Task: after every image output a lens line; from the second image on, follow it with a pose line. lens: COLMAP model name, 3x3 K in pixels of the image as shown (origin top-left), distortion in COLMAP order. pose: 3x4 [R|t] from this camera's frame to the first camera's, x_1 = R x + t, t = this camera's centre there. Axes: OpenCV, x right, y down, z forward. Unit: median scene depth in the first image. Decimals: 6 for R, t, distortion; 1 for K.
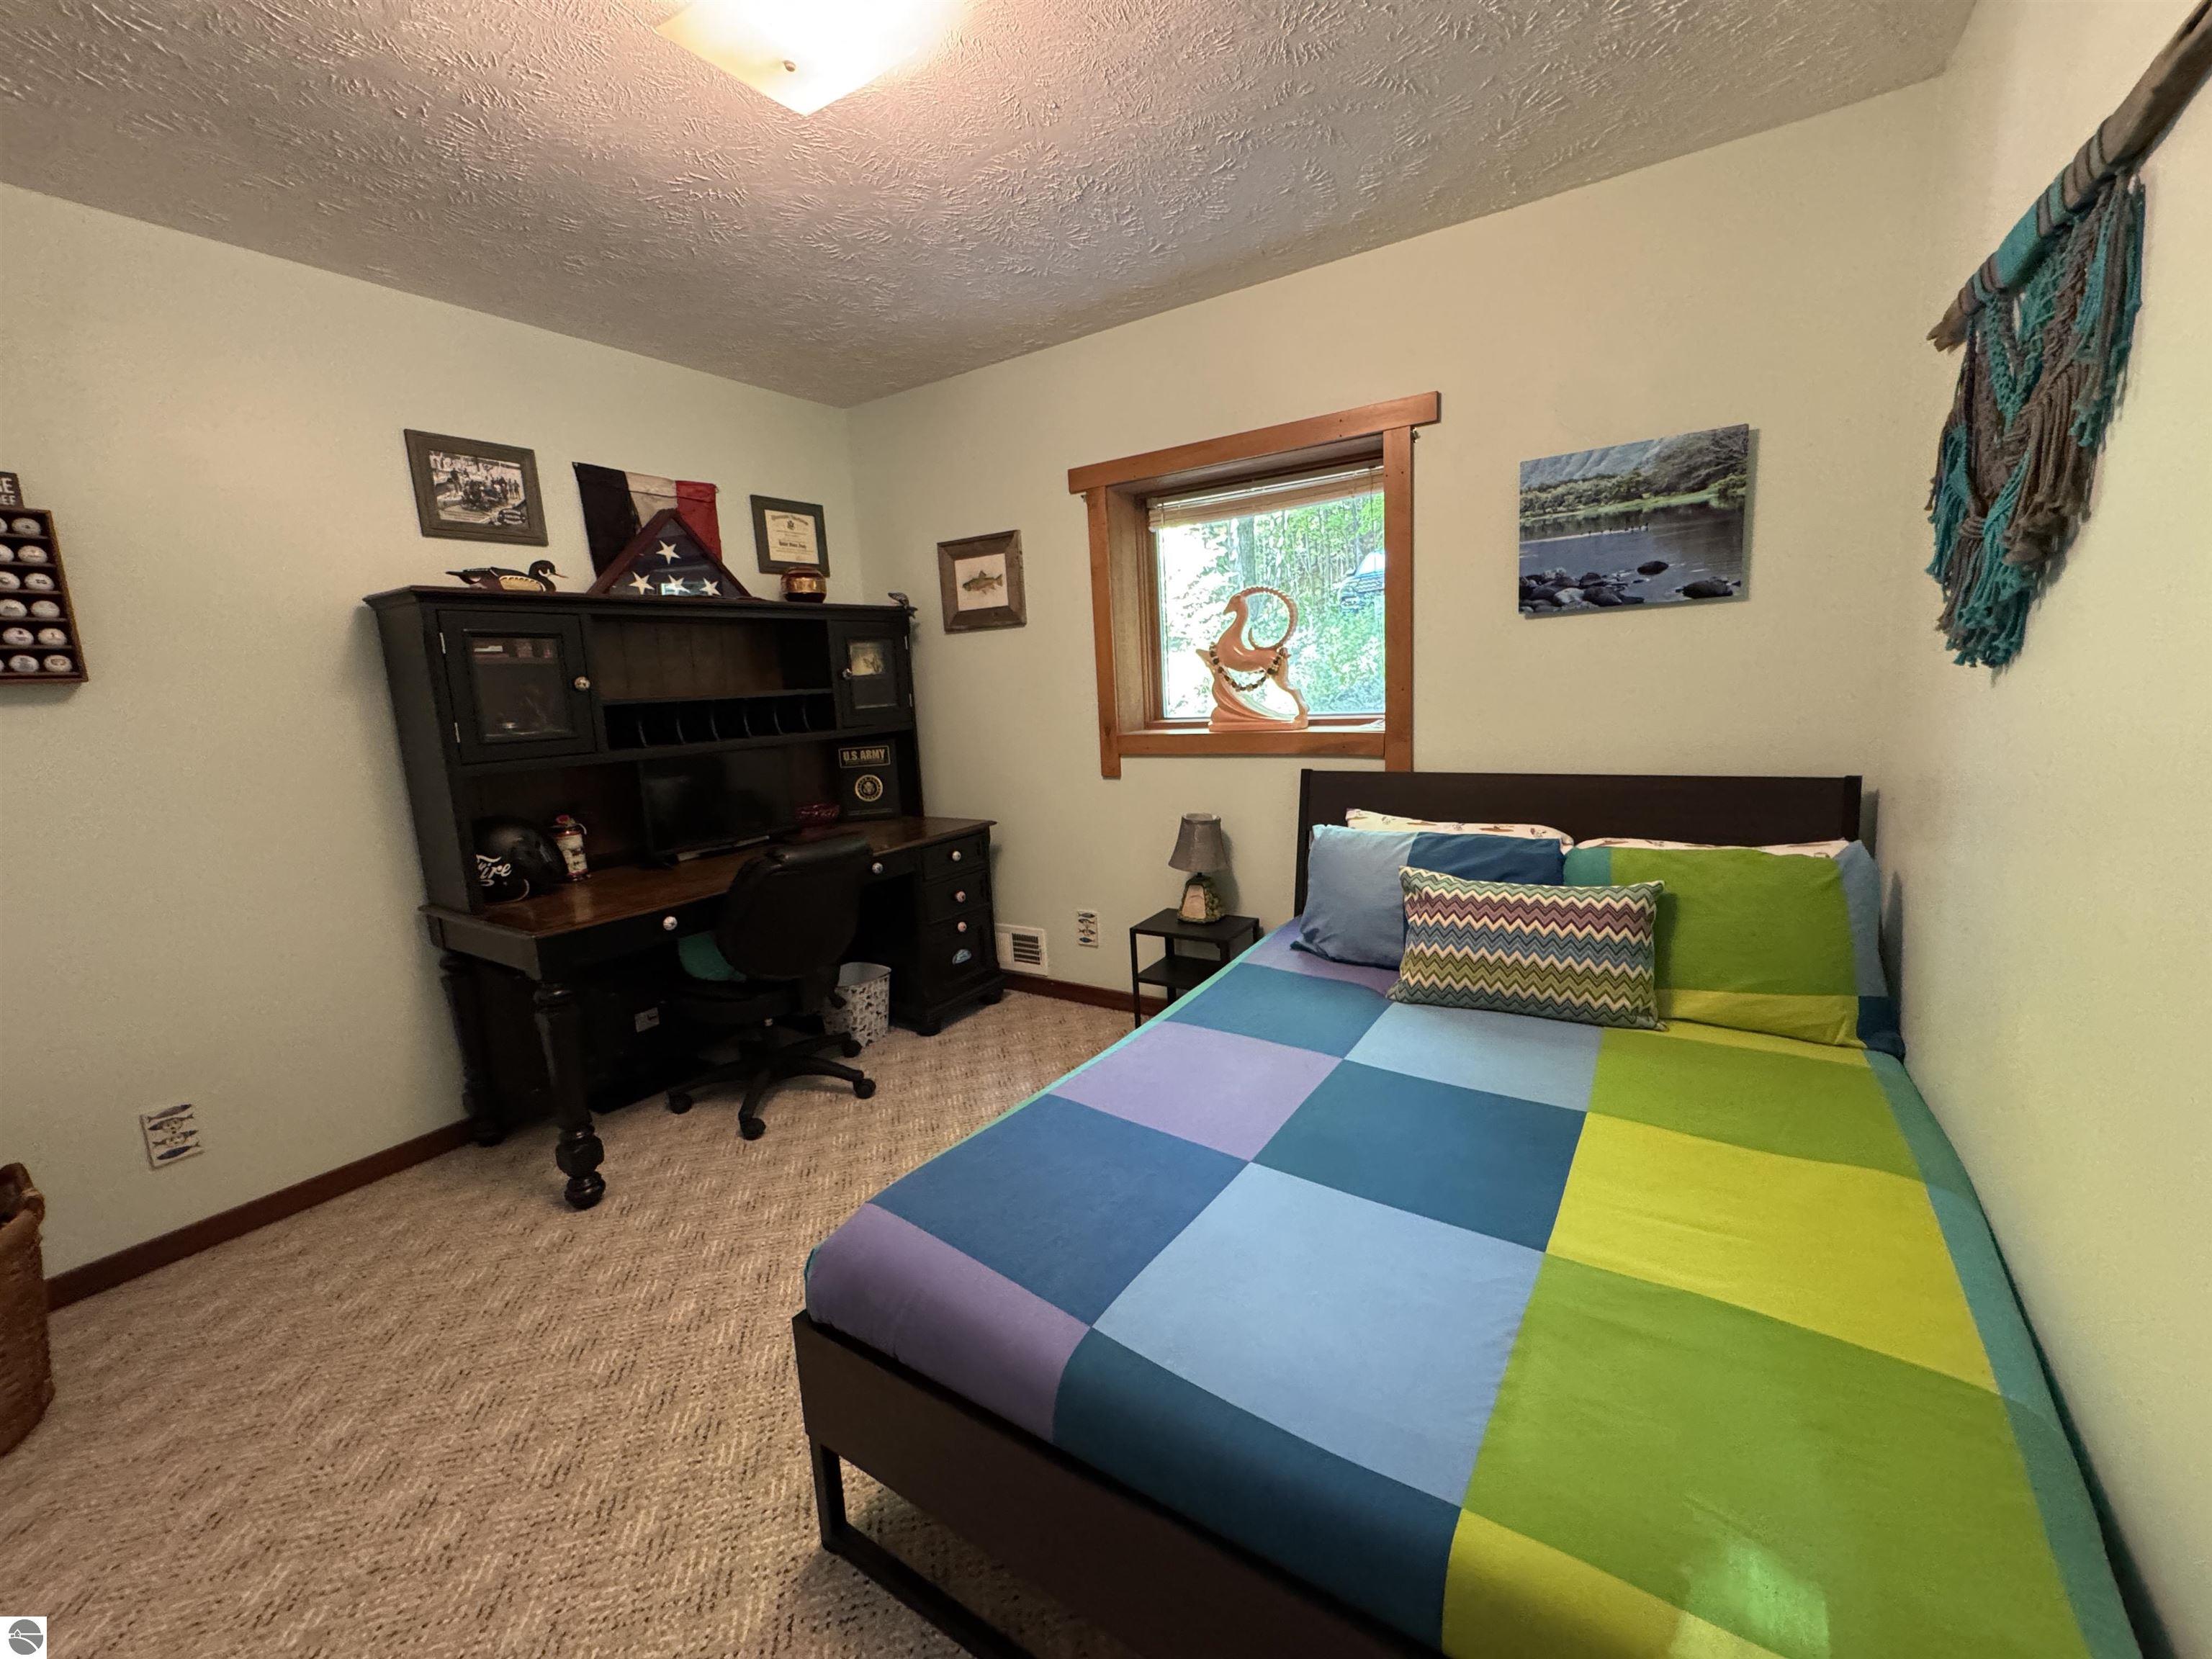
lens RADIAL K [[881.8, 0, 1106.0], [0, 881.8, 829.5], [0, 0, 1]] dist [-0.002996, 0.000251]
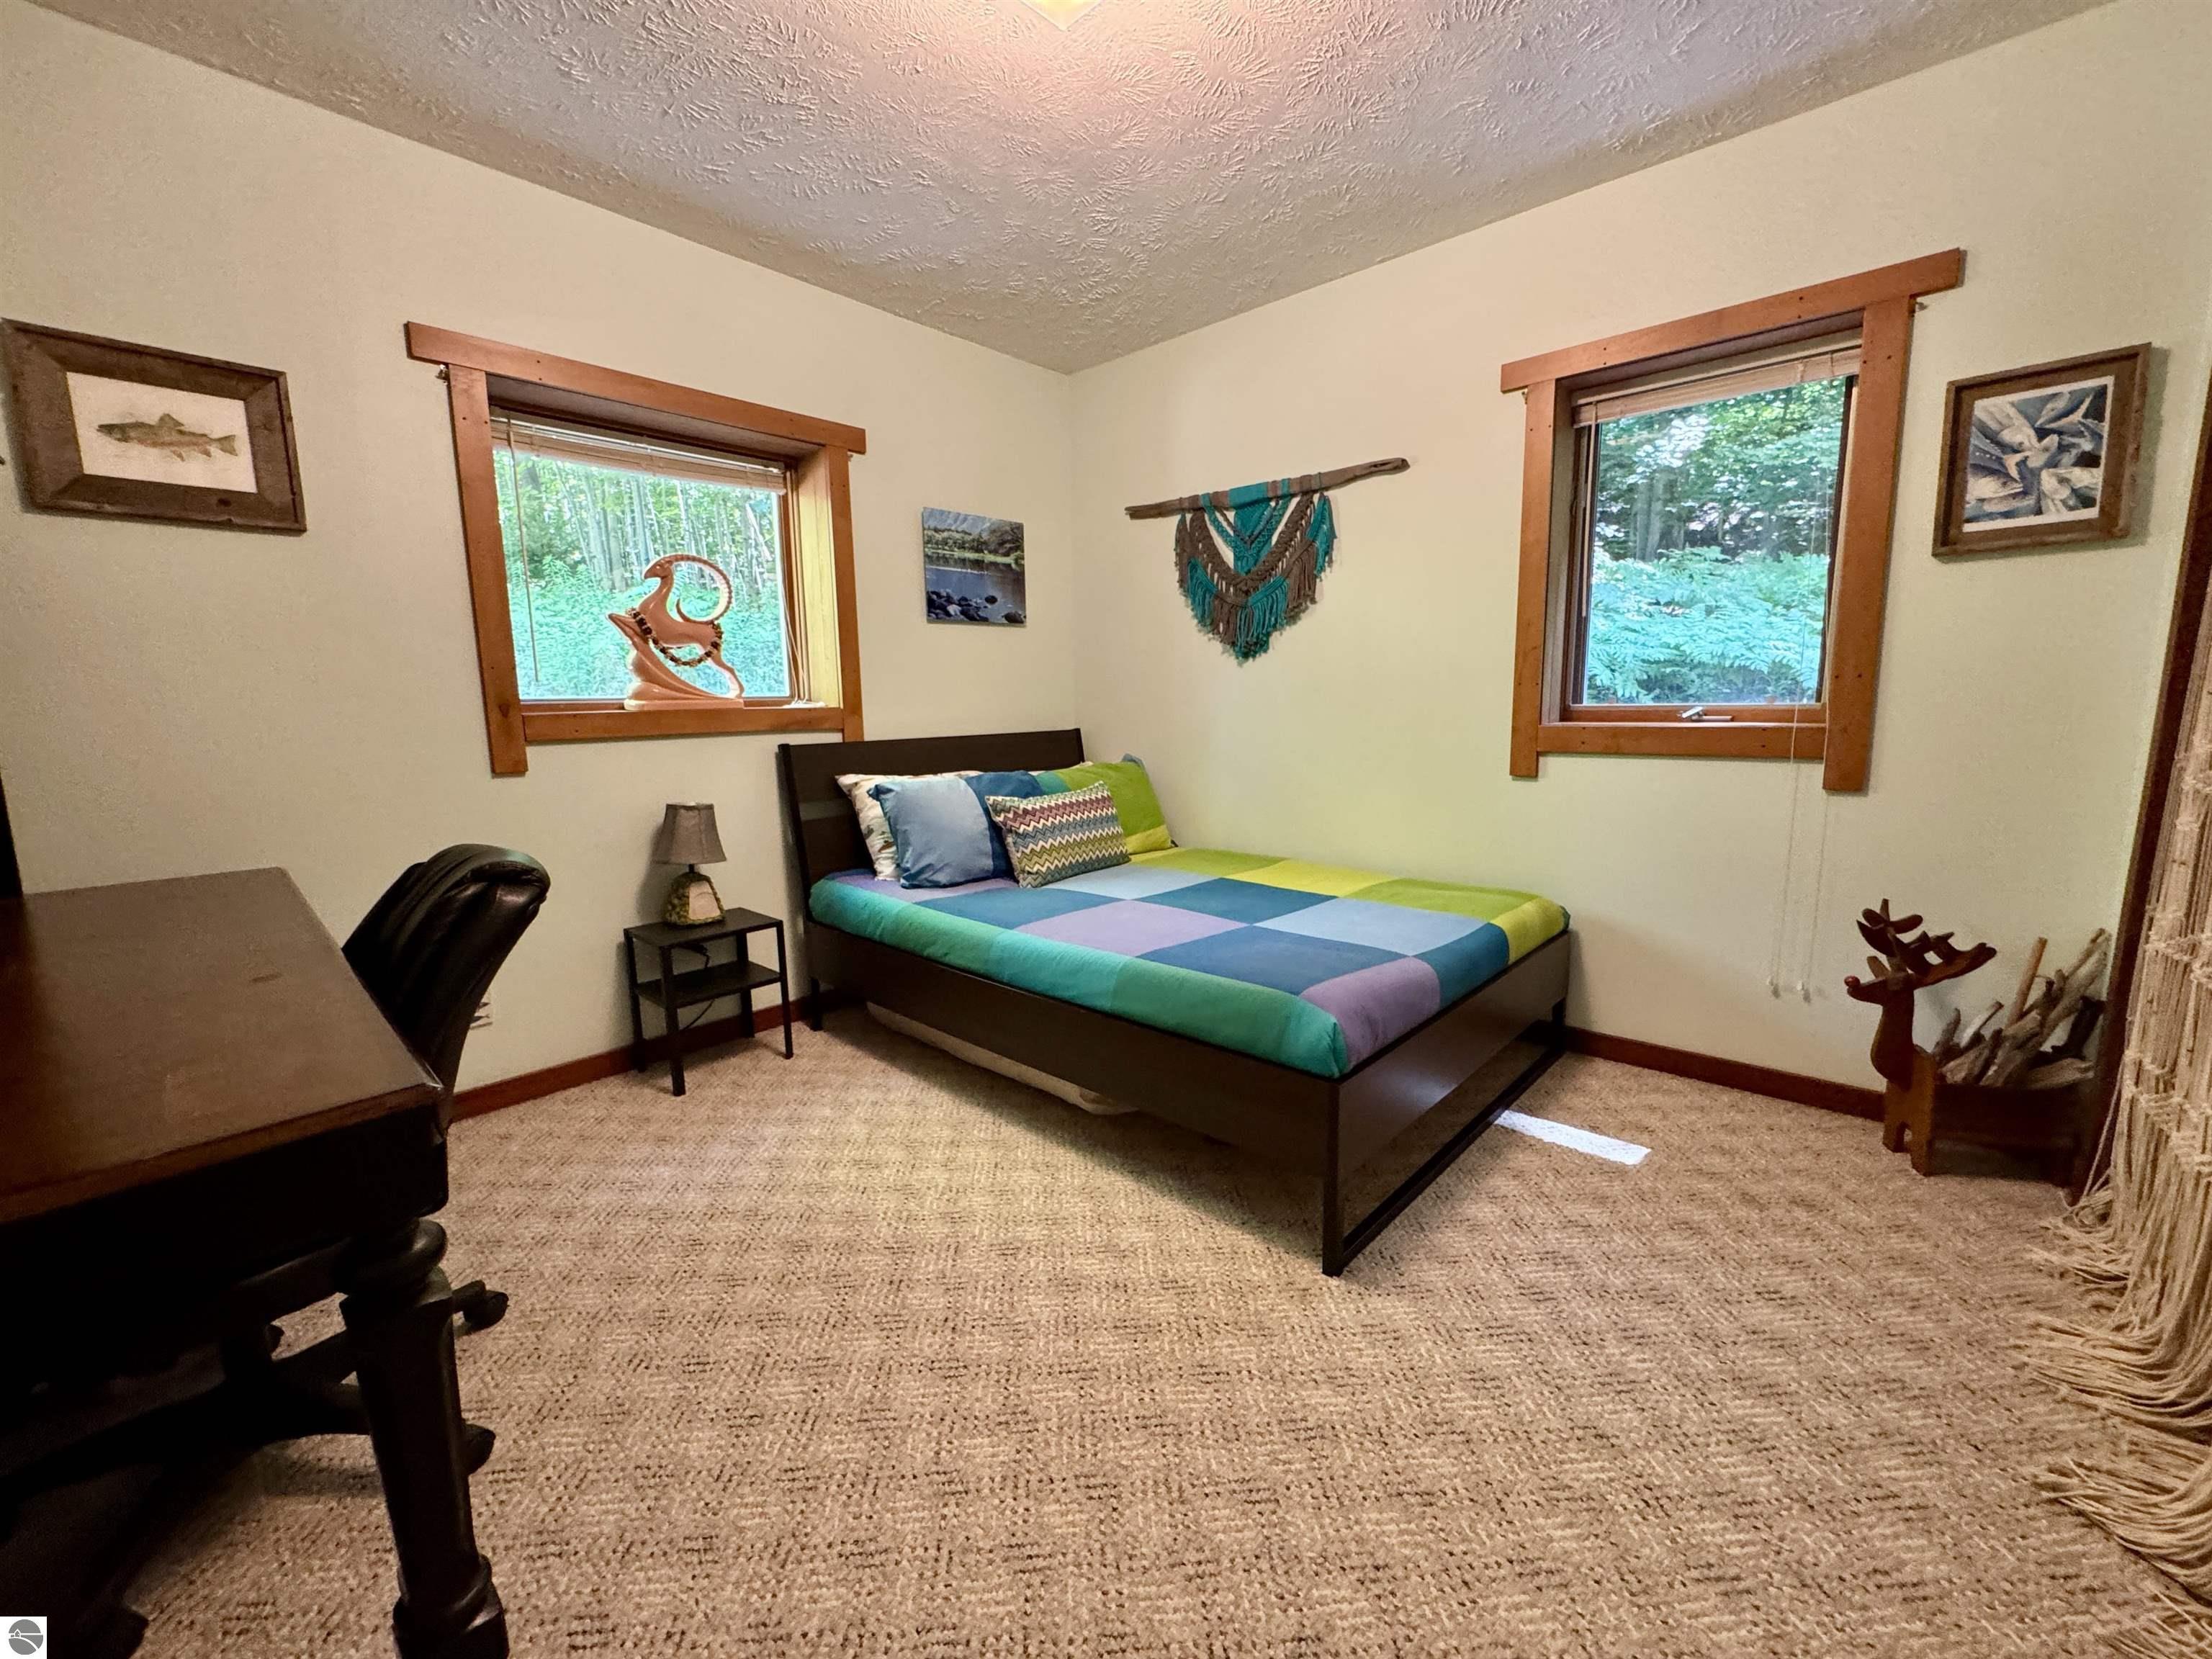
lens RADIAL K [[881.8, 0, 1106.0], [0, 881.8, 829.5], [0, 0, 1]] dist [-0.002996, 0.000251]
pose [[0.172432, -0.096042, 0.980328, -0.856511], [0.175148, 0.982365, 0.065435, 0.032486], [-0.969325, 0.160420, 0.186213, 0.550282]]
